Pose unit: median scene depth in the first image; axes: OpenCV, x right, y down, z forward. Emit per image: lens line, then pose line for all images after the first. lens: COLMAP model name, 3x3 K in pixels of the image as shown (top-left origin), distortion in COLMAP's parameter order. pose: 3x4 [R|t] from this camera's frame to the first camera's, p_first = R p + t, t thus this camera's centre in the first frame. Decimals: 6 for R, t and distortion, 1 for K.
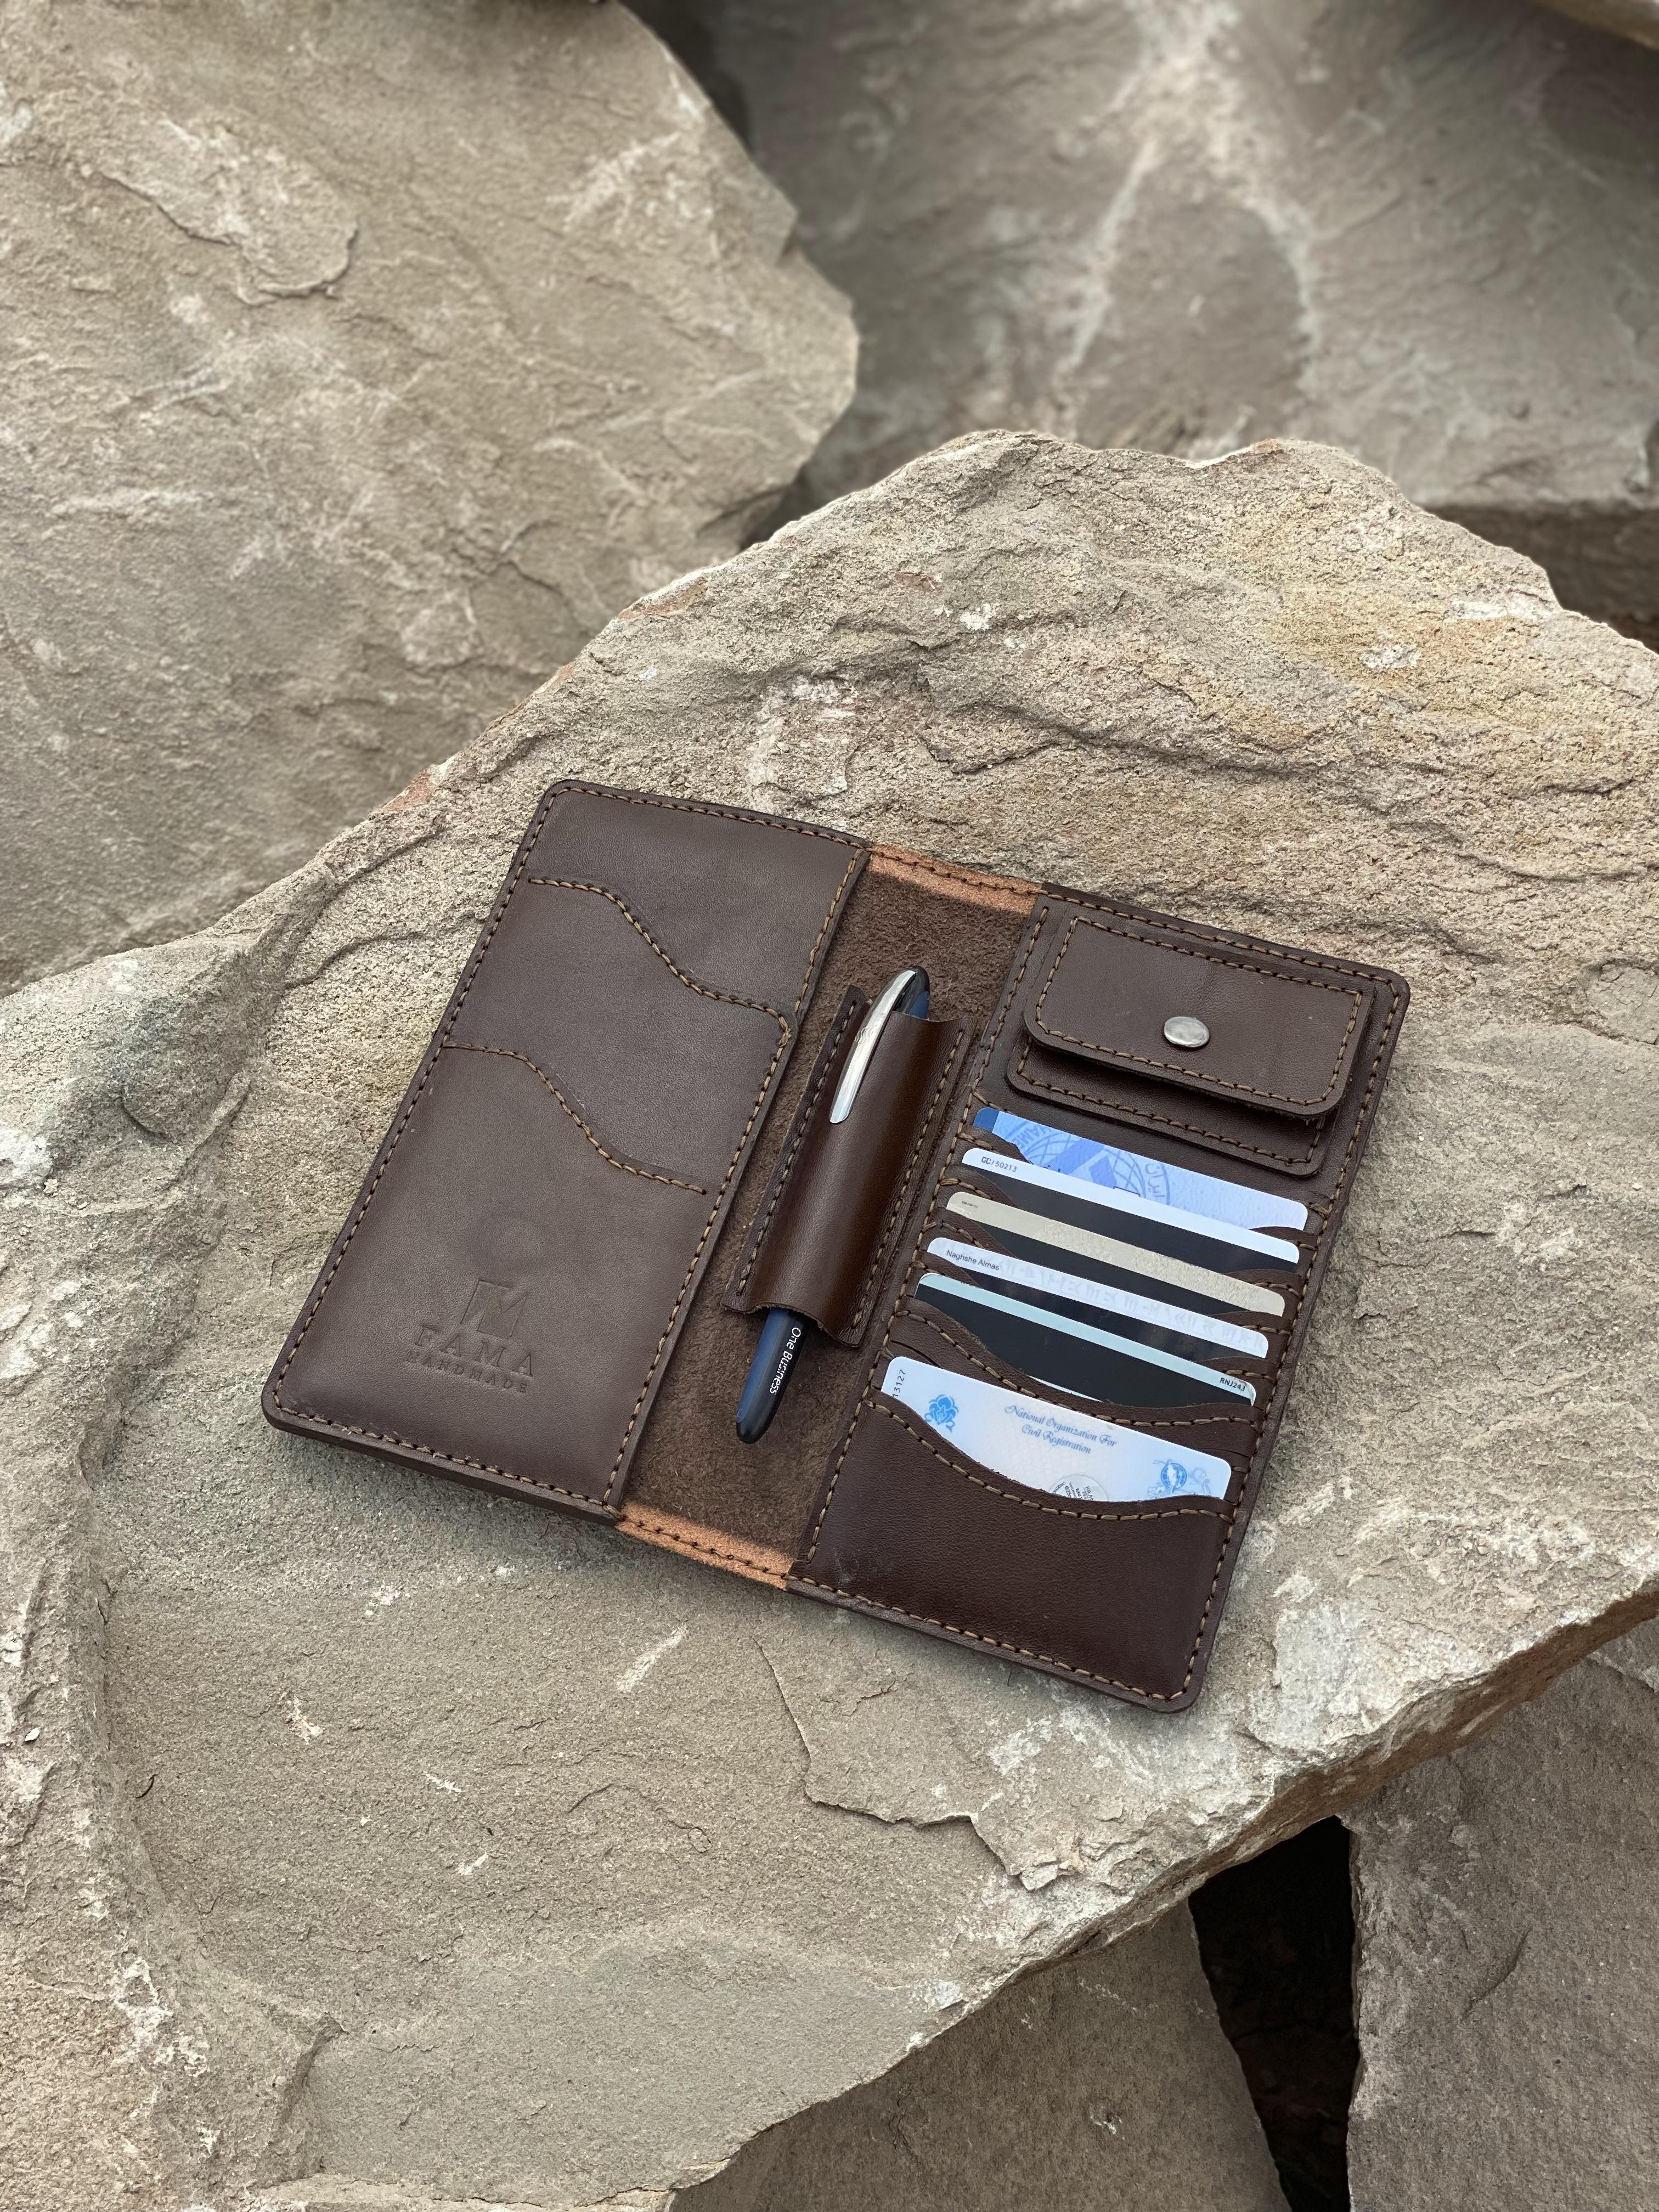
lens RADIAL K [[3375.0, 0, 762.3], [0, 3375.0, 1049.9], [0, 0, 1]] dist [0.127773, -0.136175]
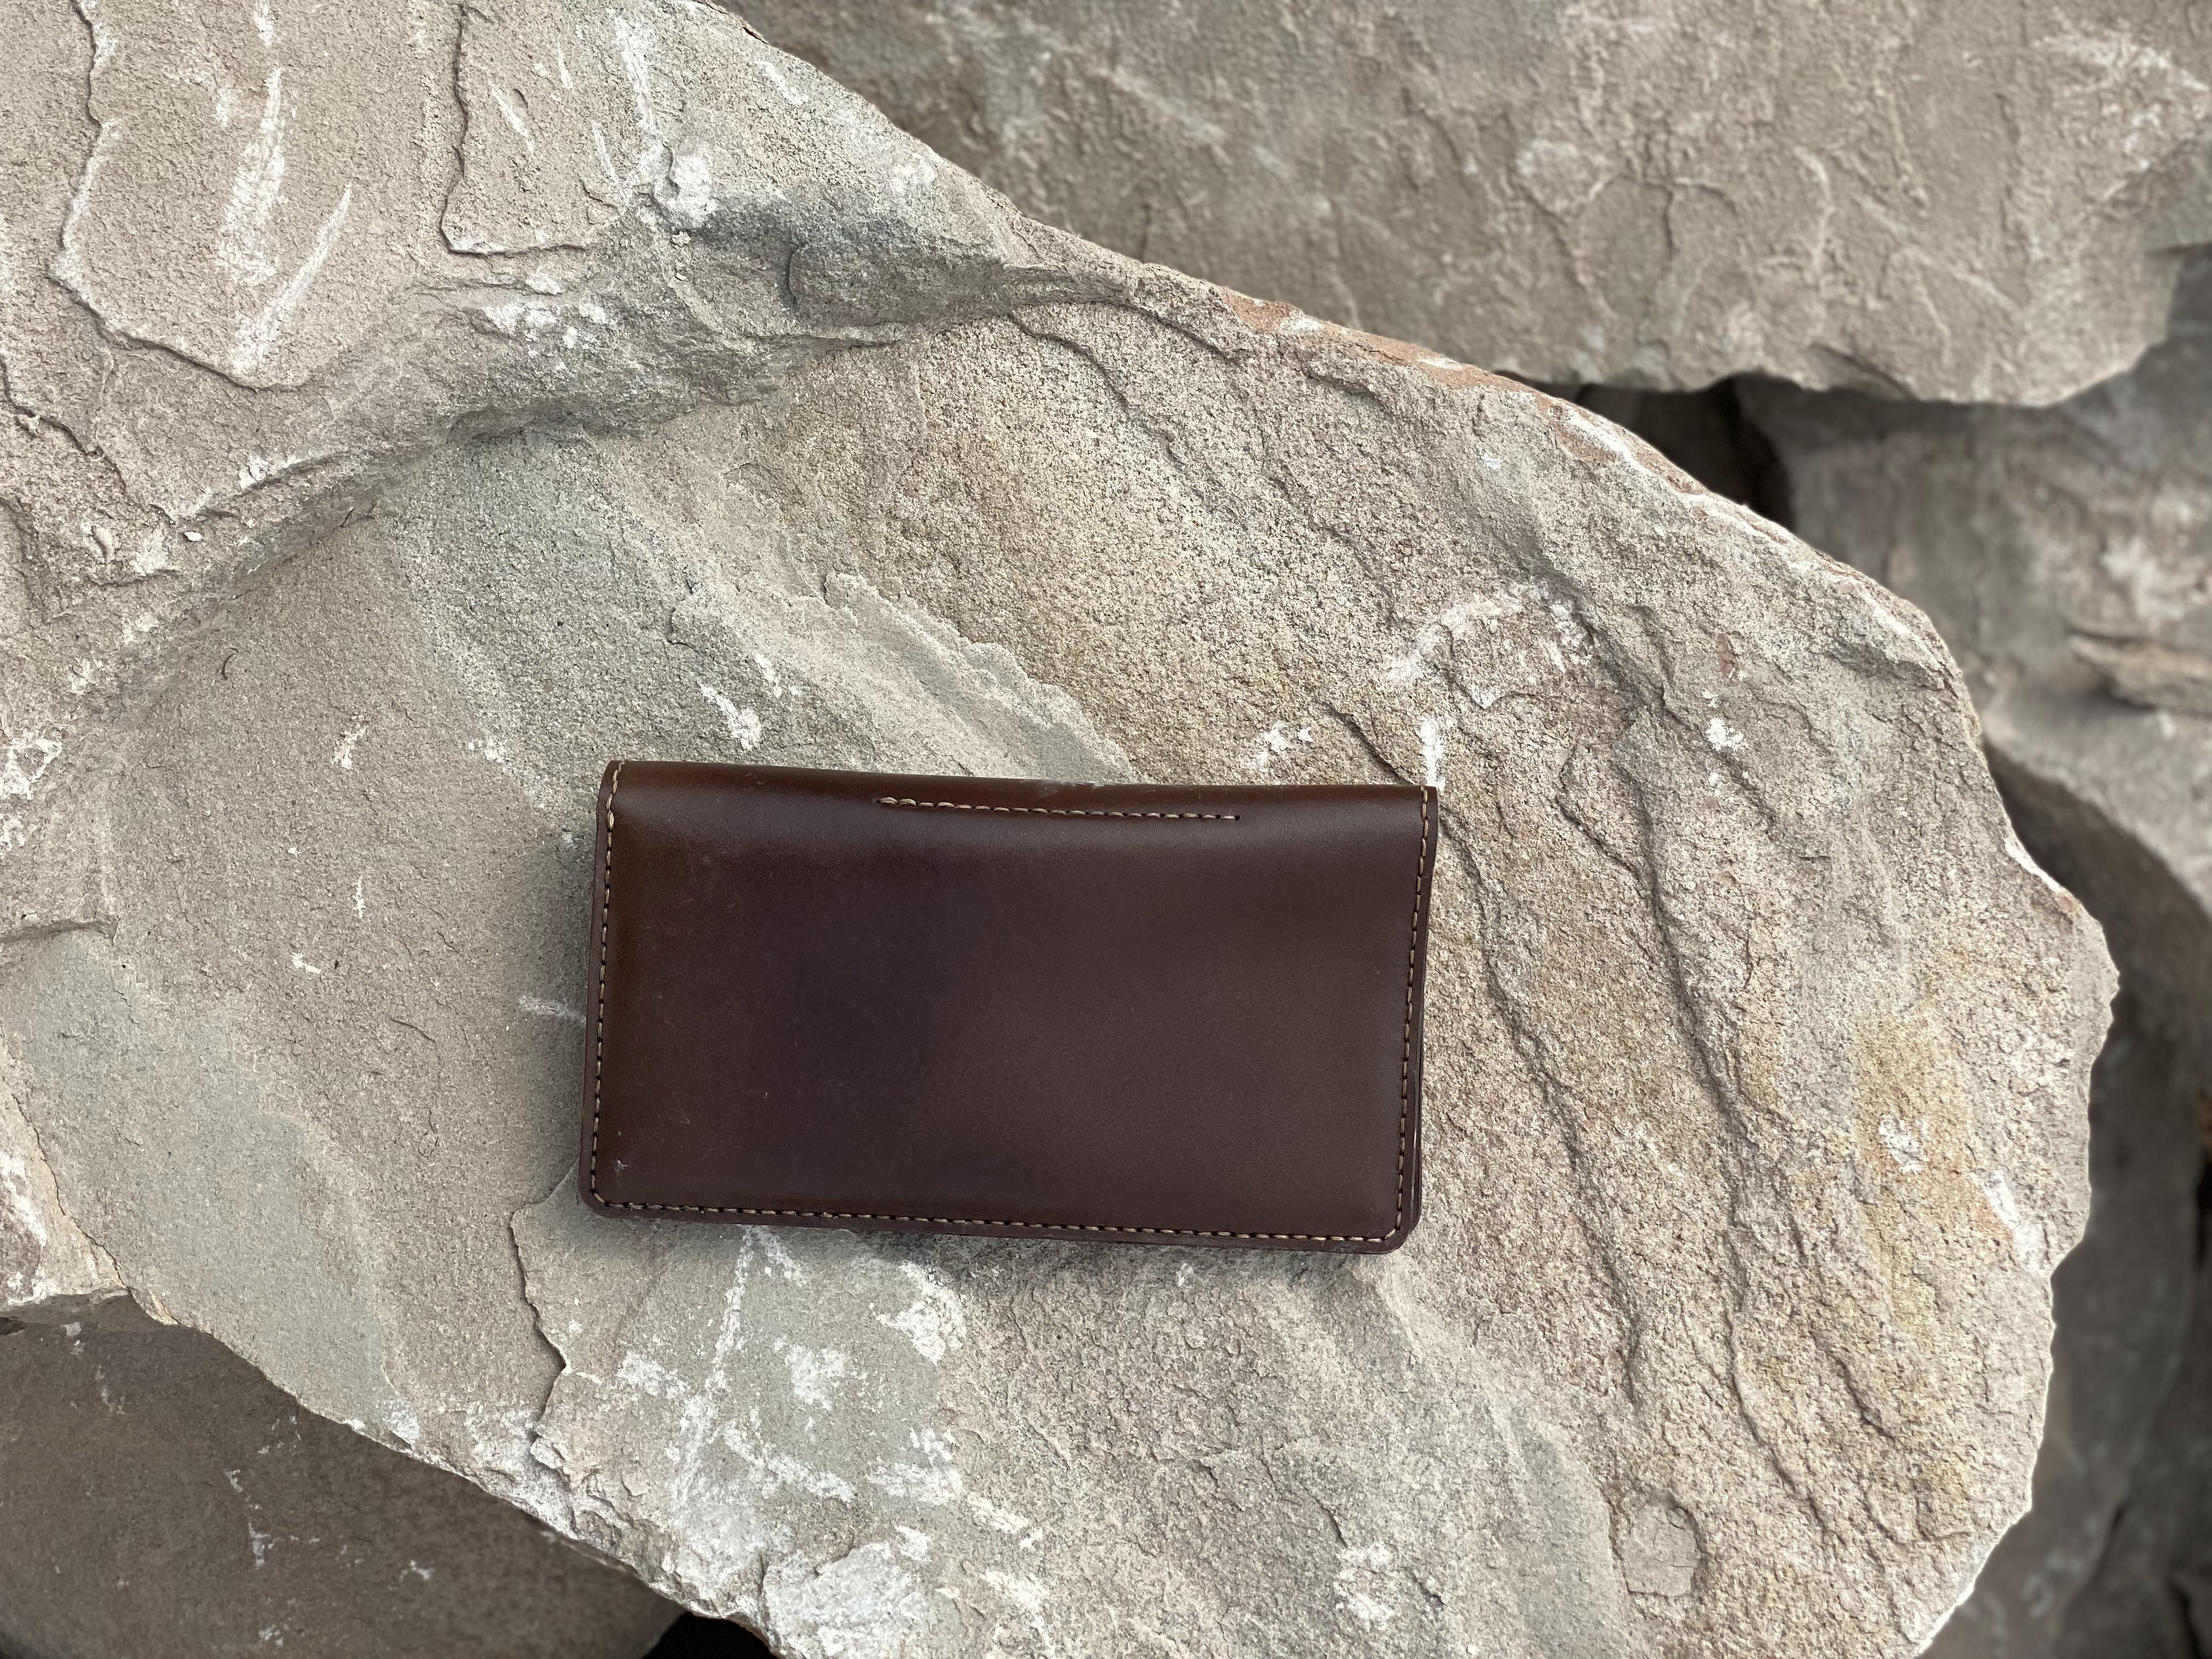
lens RADIAL K [[3375.0, 0, 1114.3], [0, 3375.0, 750.6], [0, 0, 1]] dist [0.127773, -0.136175]
pose [[0.501070, 0.864807, -0.032214, 0.013938], [-0.827545, 0.489705, 0.274515, -0.249535], [0.253178, -0.110893, 0.961043, 0.061406]]
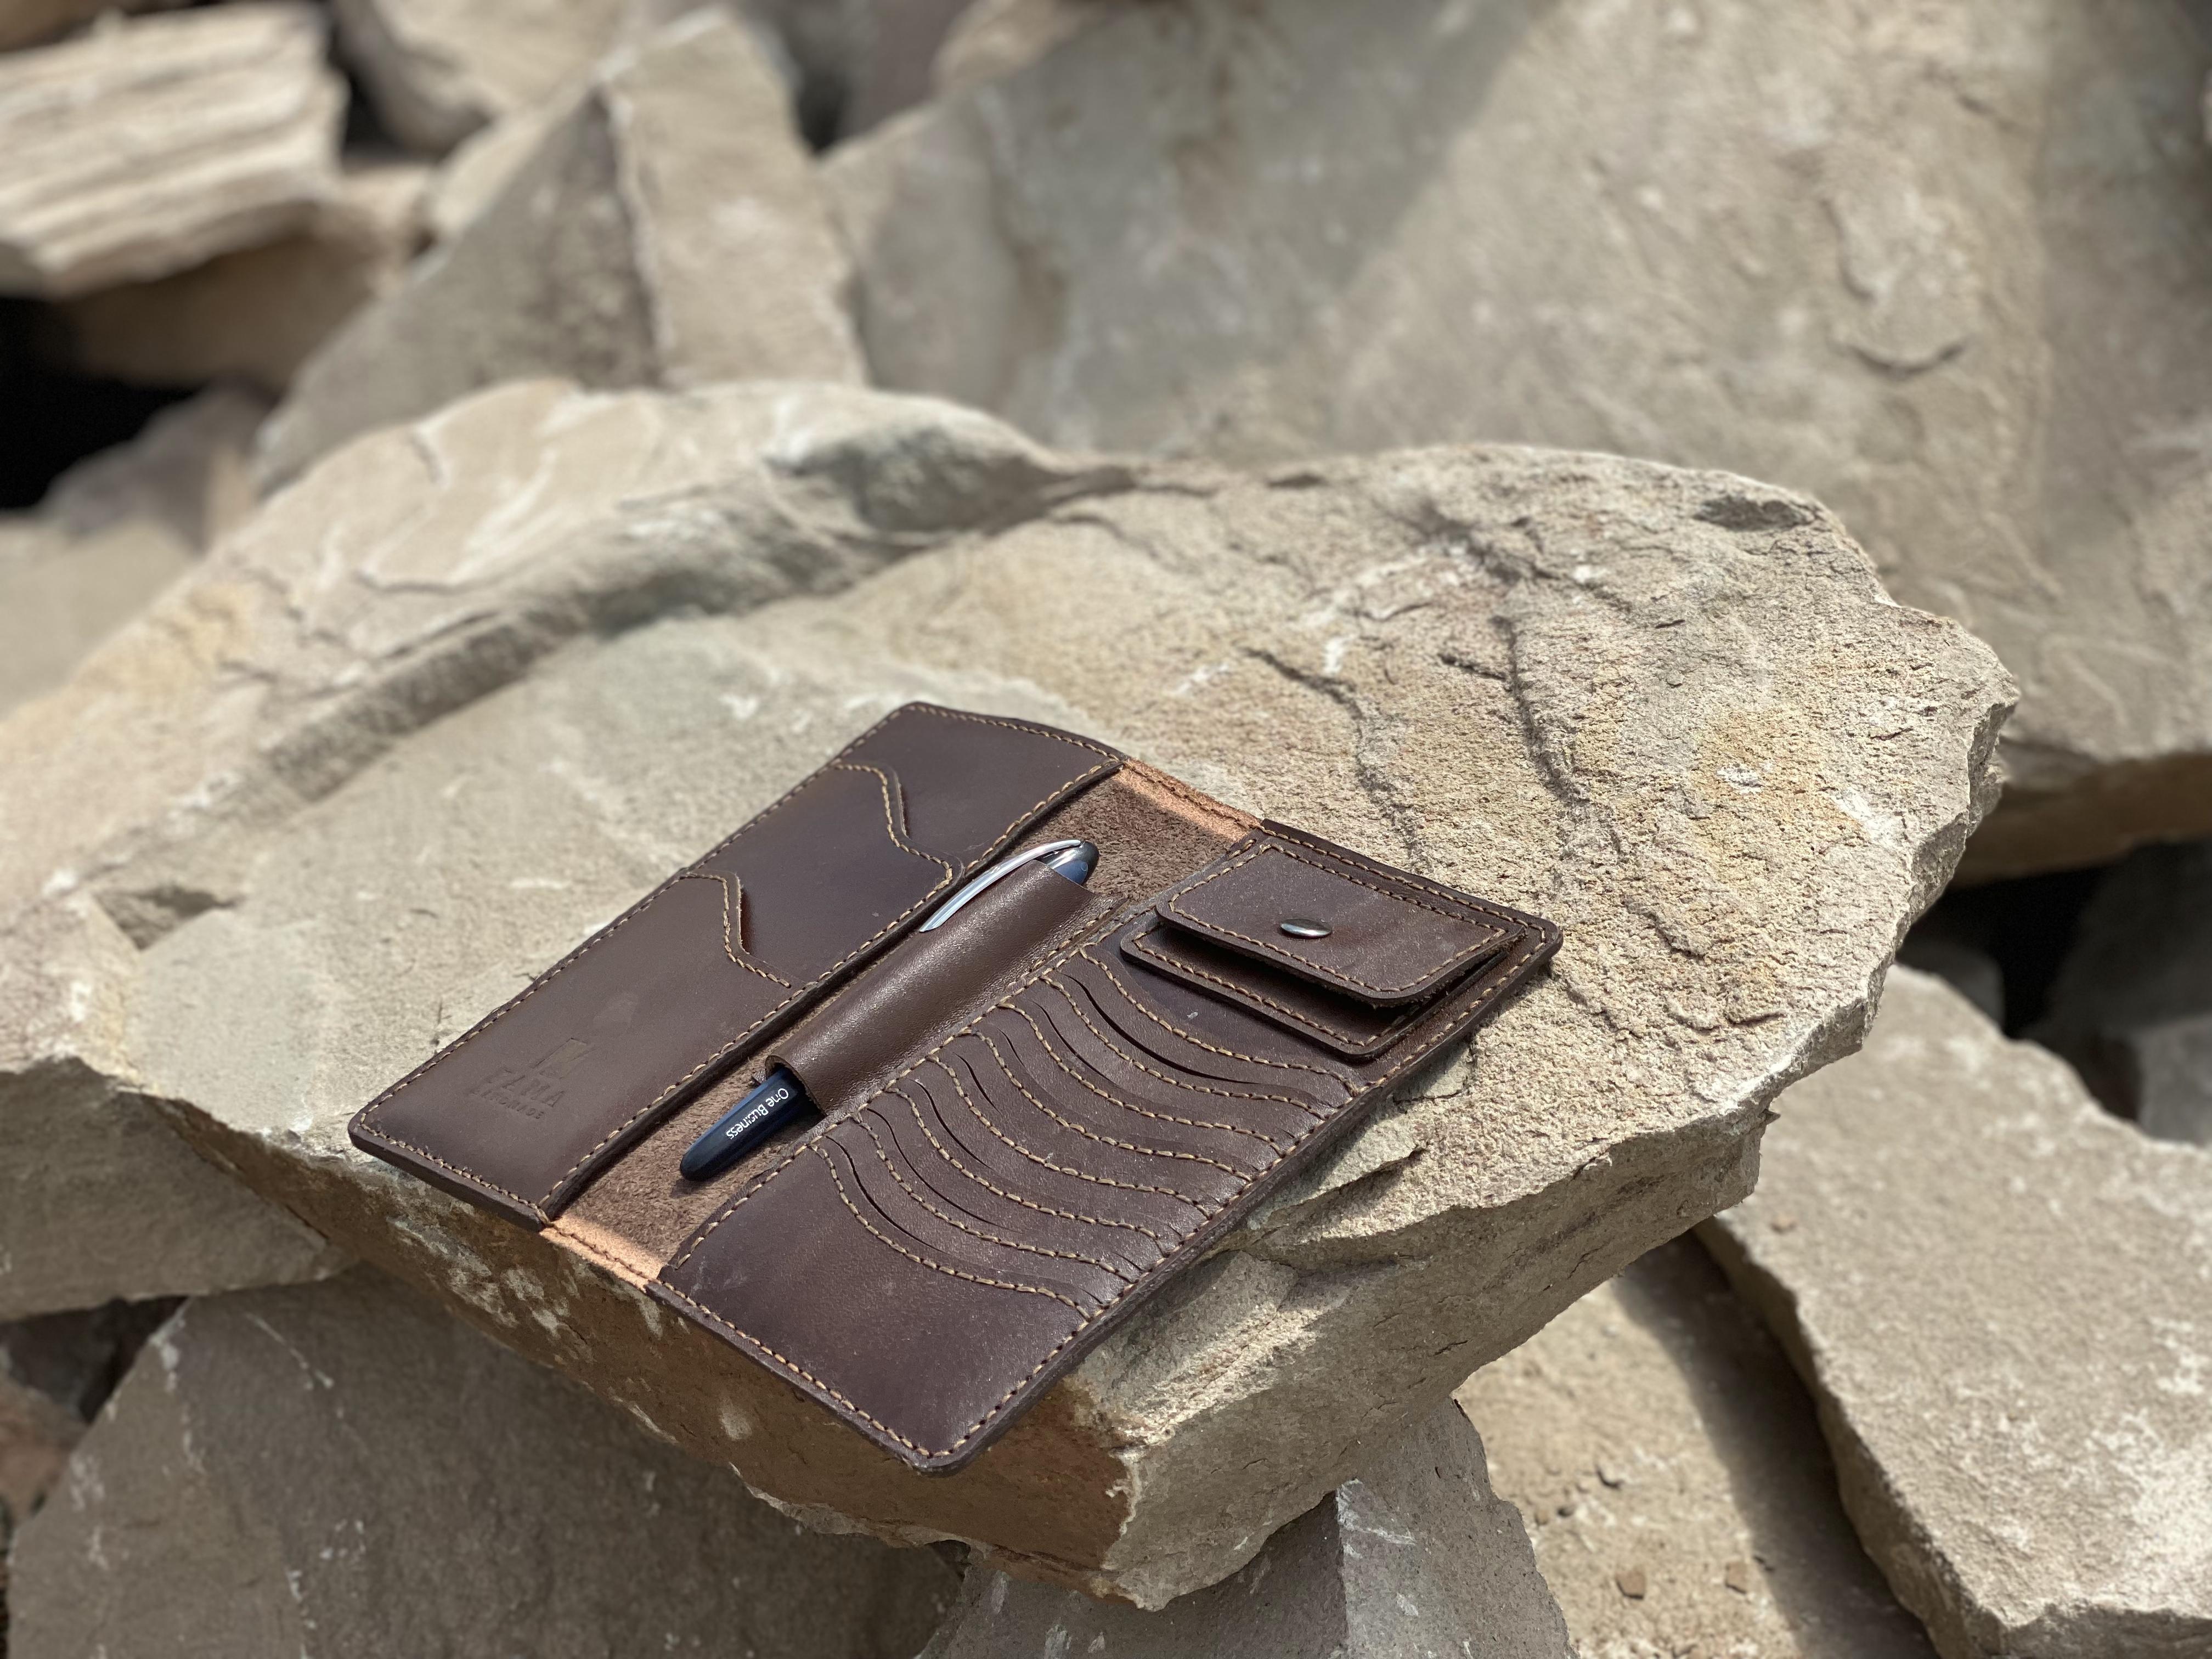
lens RADIAL K [[3271.8, 0, 1103.3], [0, 3271.8, 762.2], [0, 0, 1]] dist [0.178691, -0.489855]
pose [[0.343984, 0.467480, -0.814333, 0.837346], [-0.698665, 0.706841, 0.110648, -0.098770], [0.627329, 0.530885, 0.569754, 0.409548]]
